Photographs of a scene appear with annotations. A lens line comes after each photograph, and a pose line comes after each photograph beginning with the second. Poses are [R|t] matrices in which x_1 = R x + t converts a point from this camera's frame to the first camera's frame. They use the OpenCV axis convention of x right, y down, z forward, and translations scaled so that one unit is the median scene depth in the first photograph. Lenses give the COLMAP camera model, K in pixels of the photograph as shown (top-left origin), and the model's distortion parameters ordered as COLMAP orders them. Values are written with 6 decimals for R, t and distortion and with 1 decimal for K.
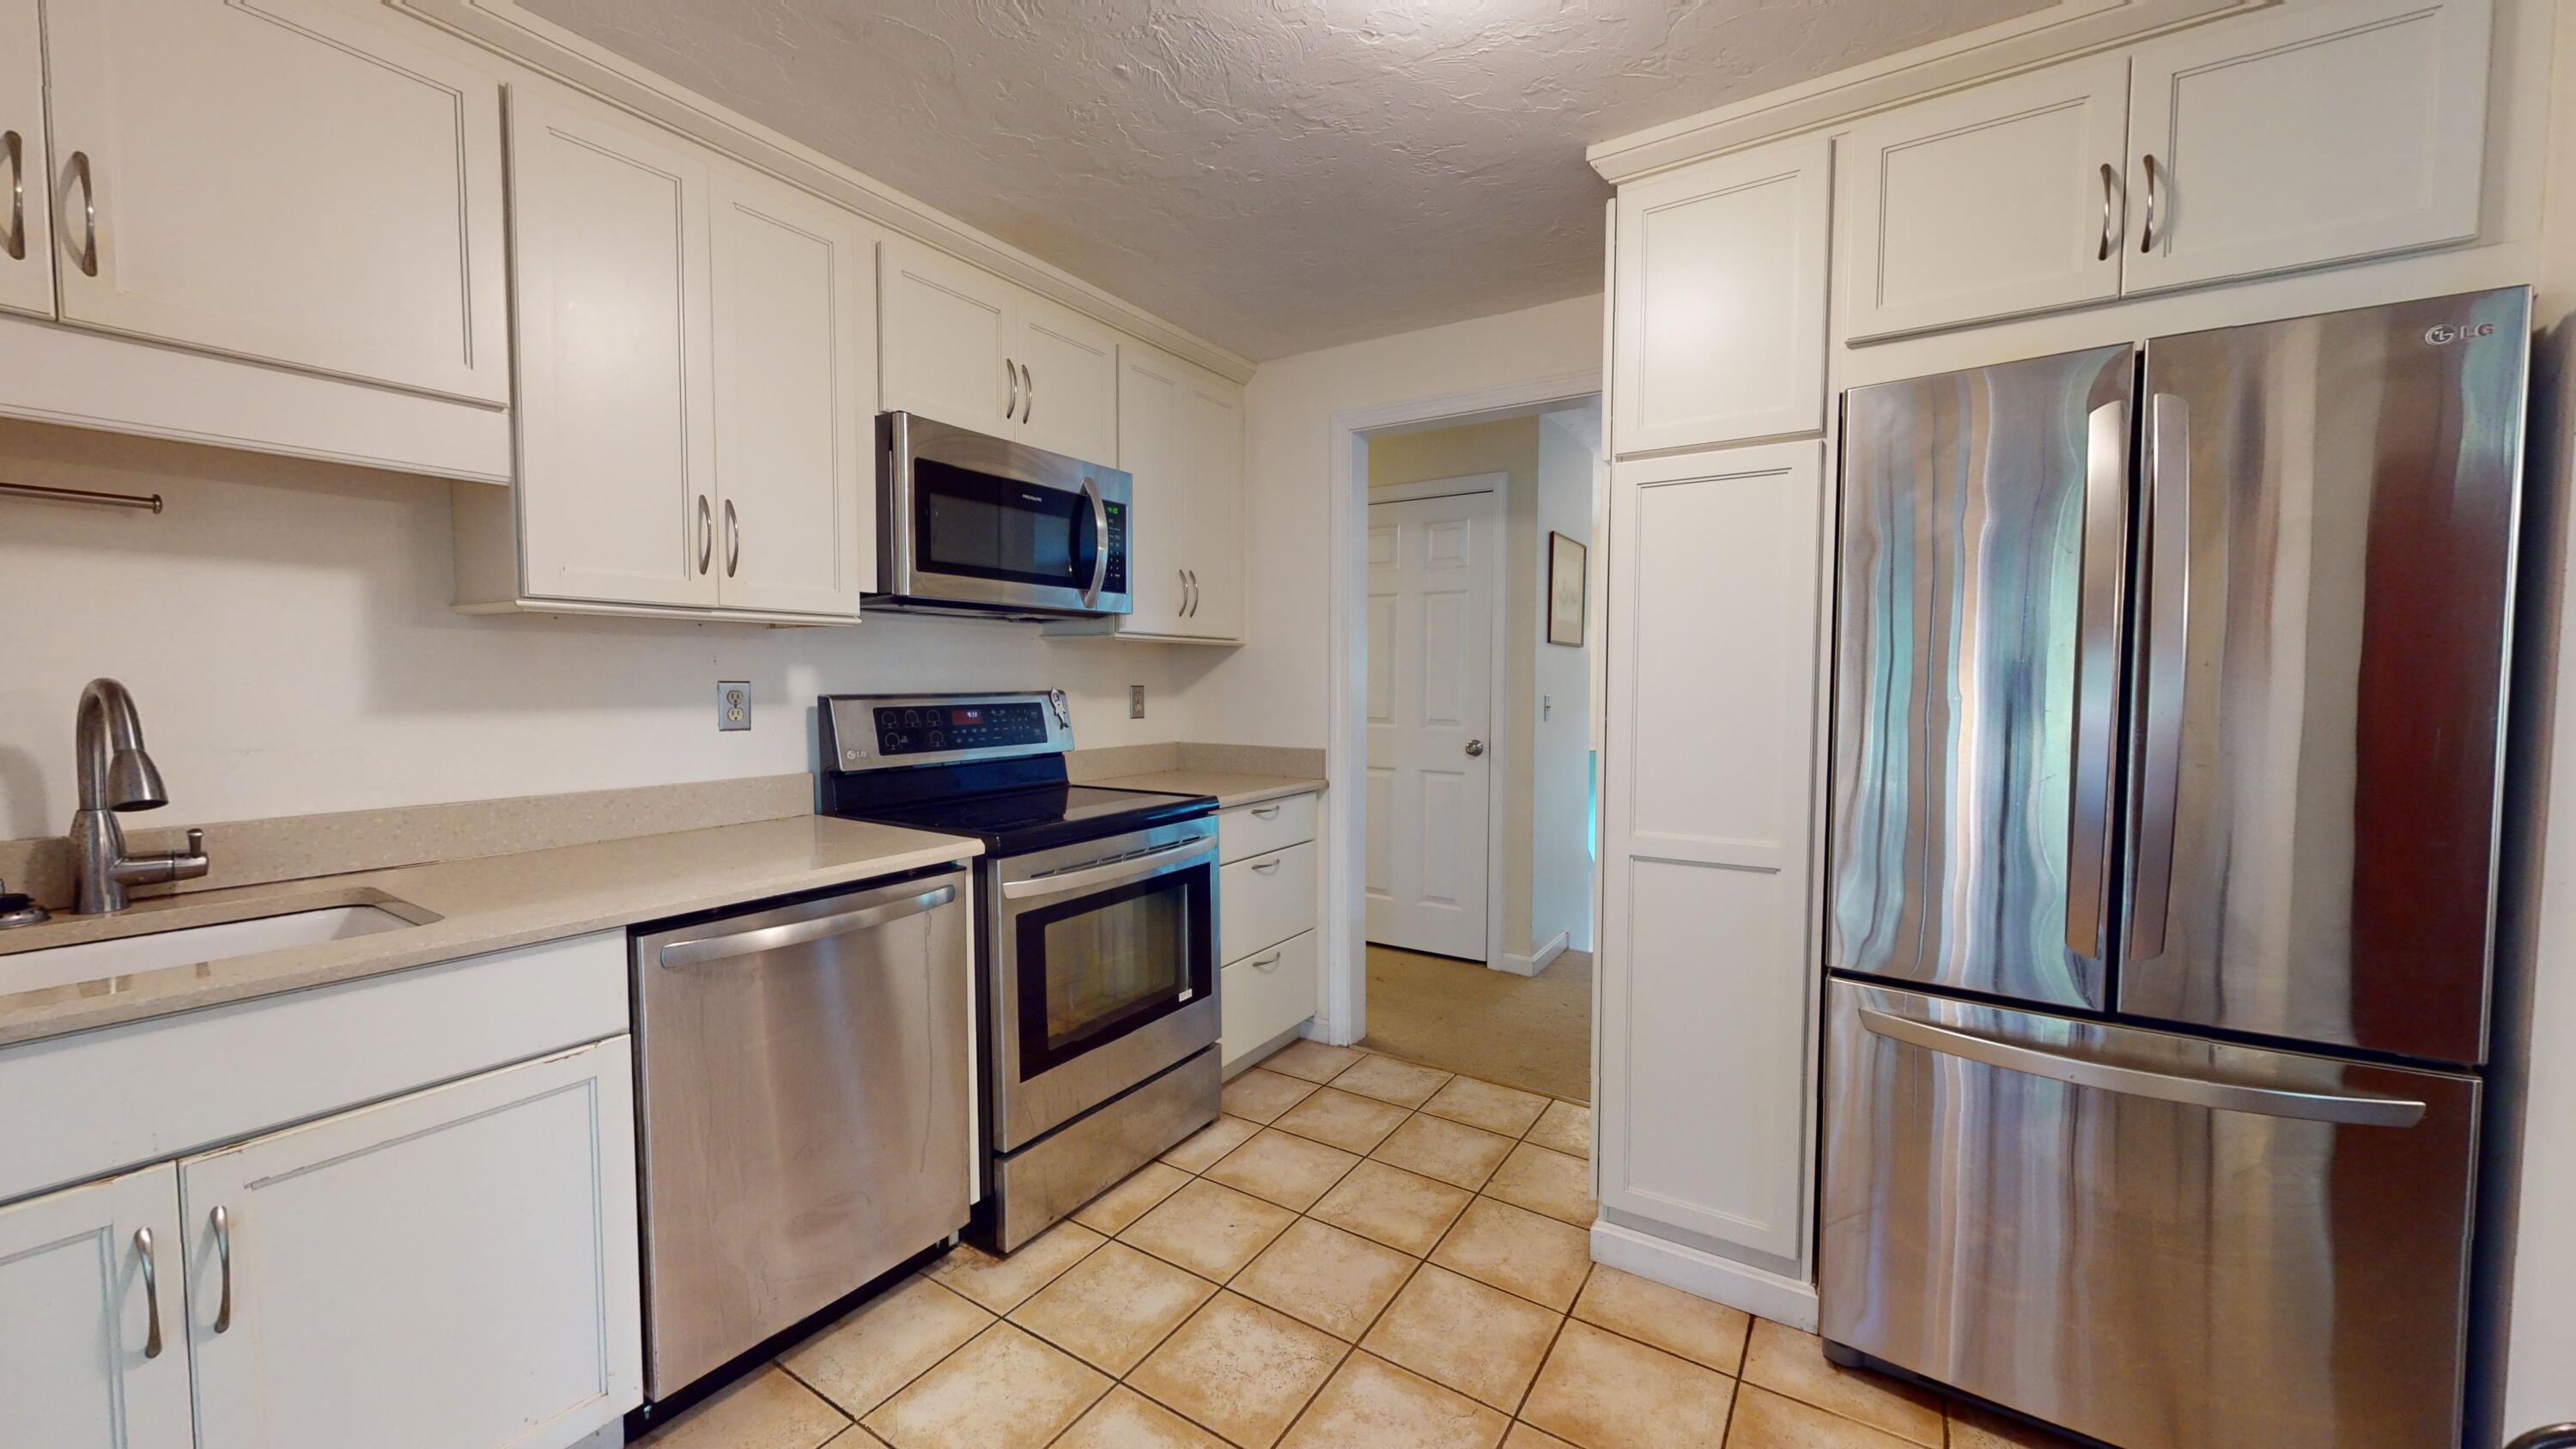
lens RADIAL K [[932.7, 0, 1288.0], [0, 932.7, 724.5], [0, 0, 1]] dist [-0.000509, -0.000074]
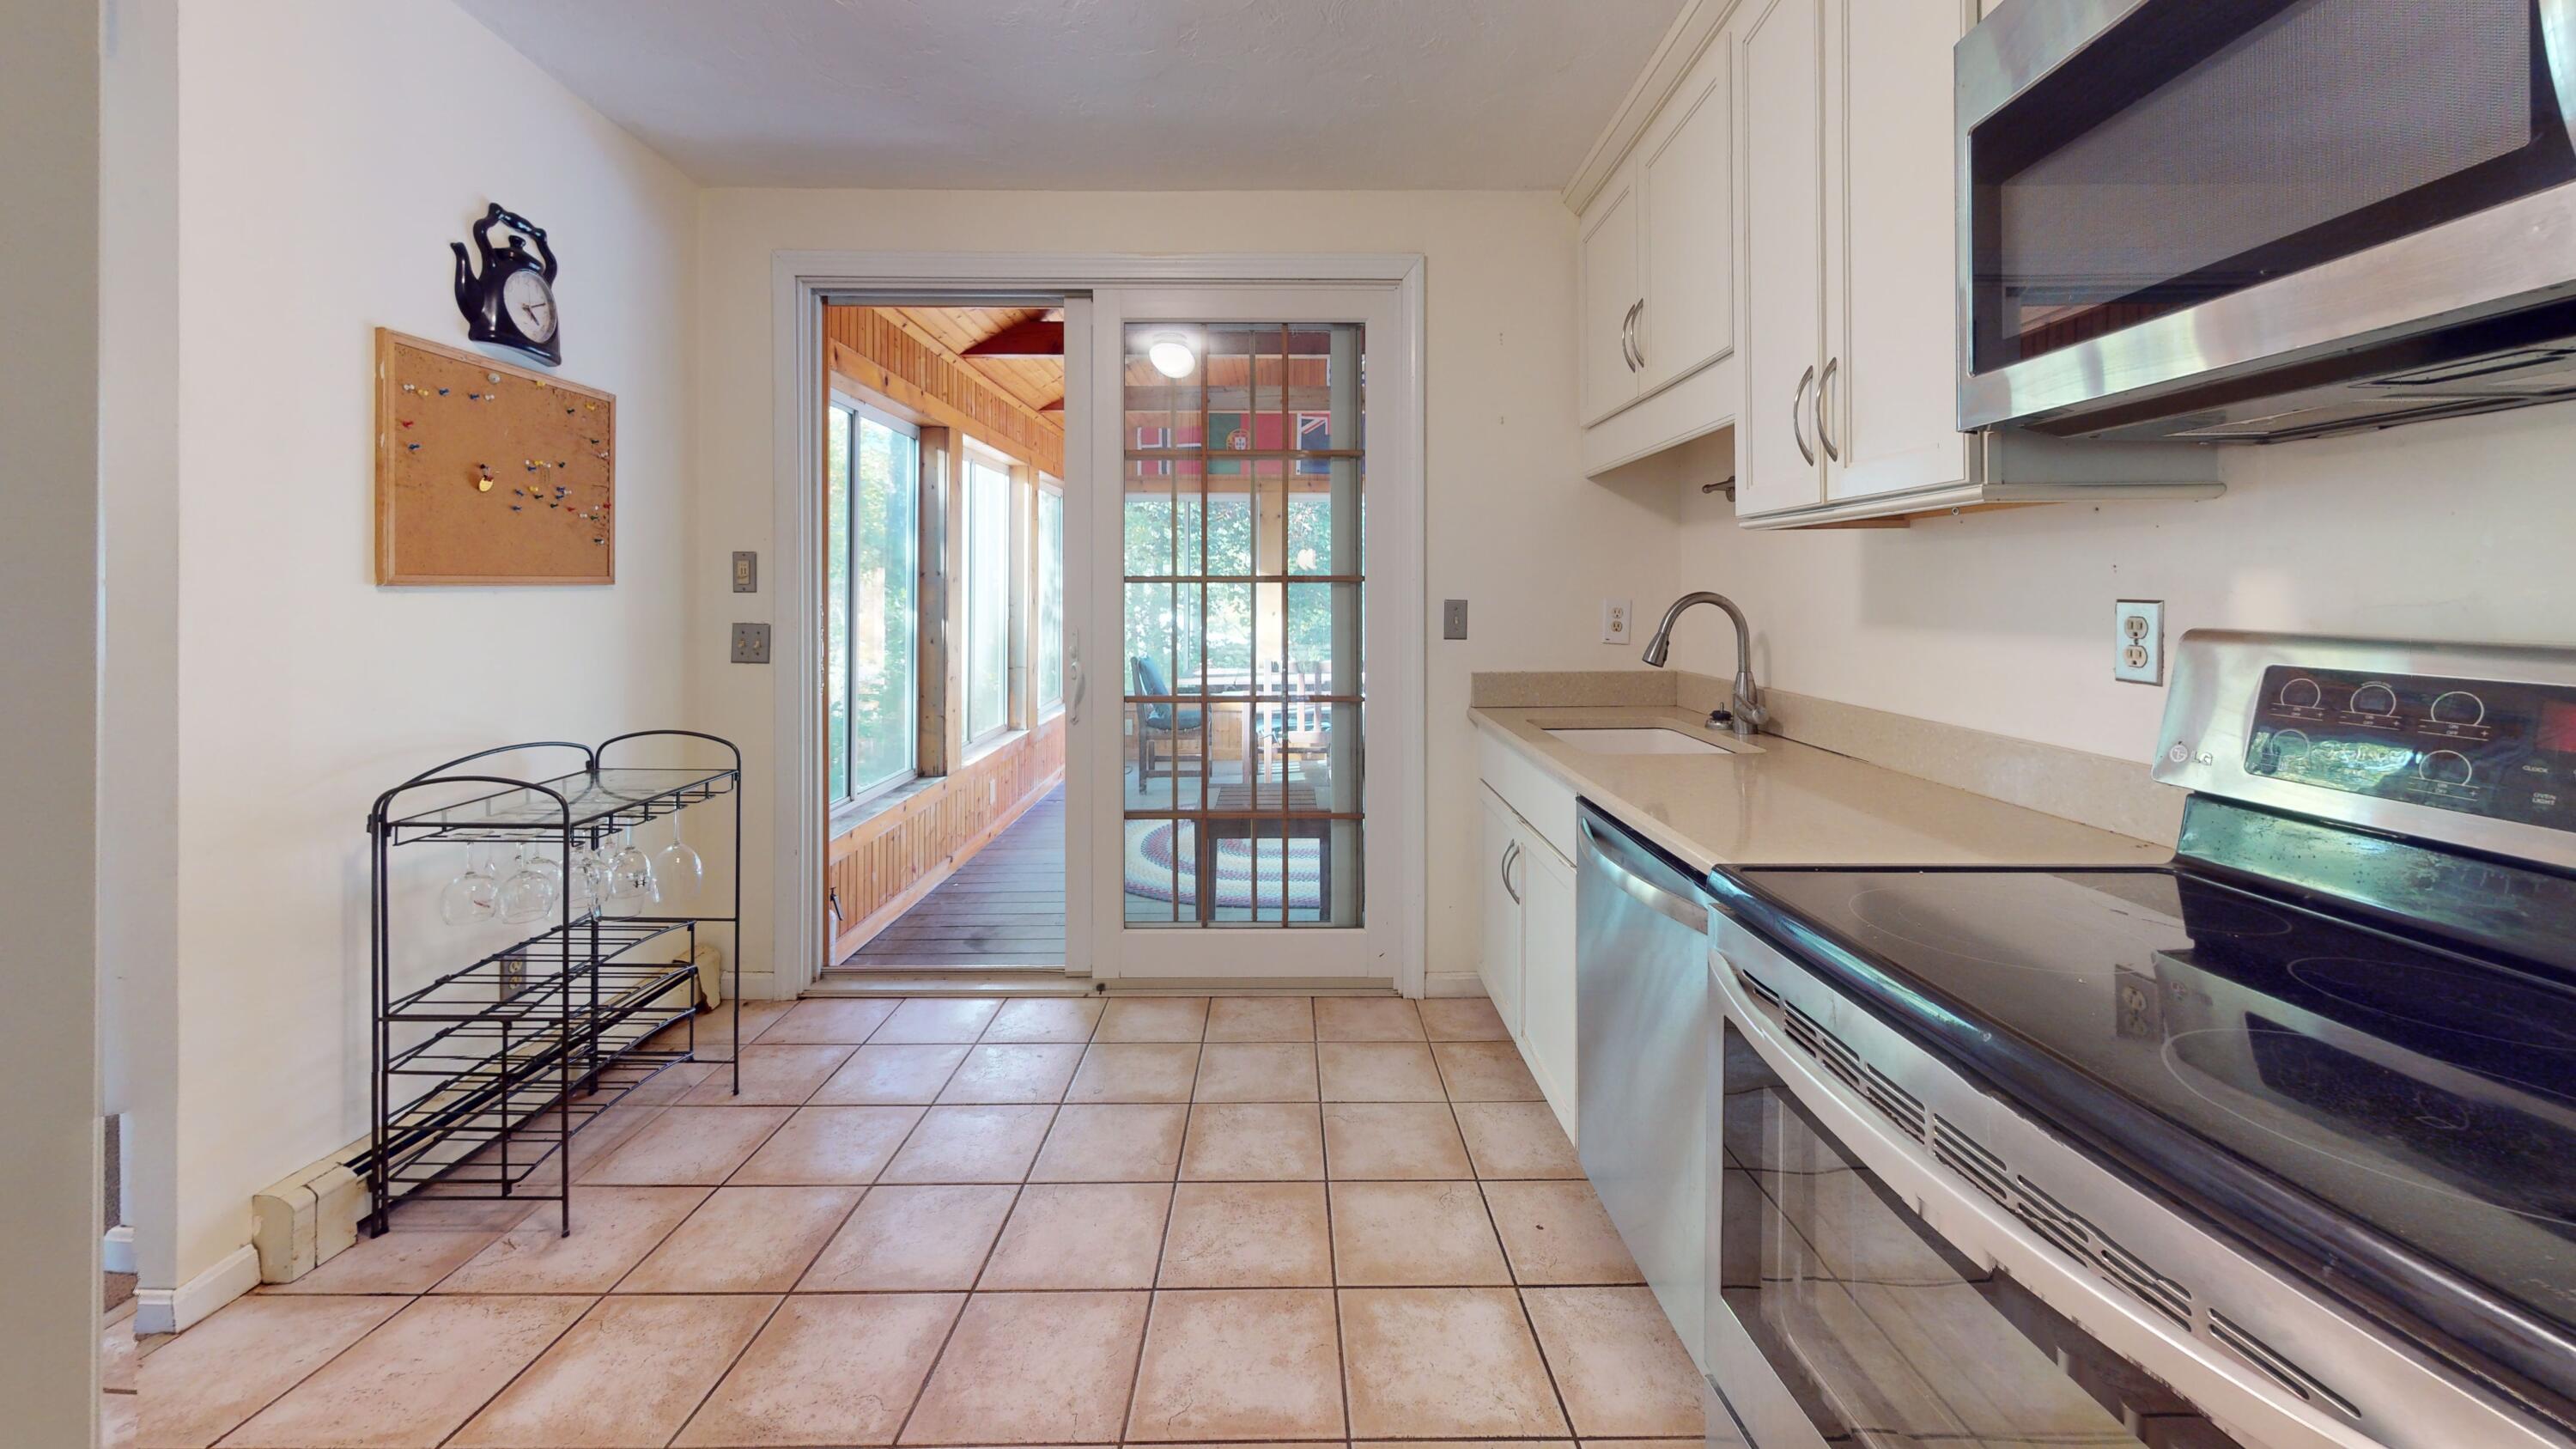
lens RADIAL K [[932.7, 0, 1288.0], [0, 932.7, 724.5], [0, 0, 1]] dist [-0.000509, -0.000074]
pose [[-0.838672, 0.073597, -0.539642, 0.156358], [-0.032596, 0.982269, 0.184622, -0.053133], [0.543661, 0.172428, -0.821402, 1.053219]]
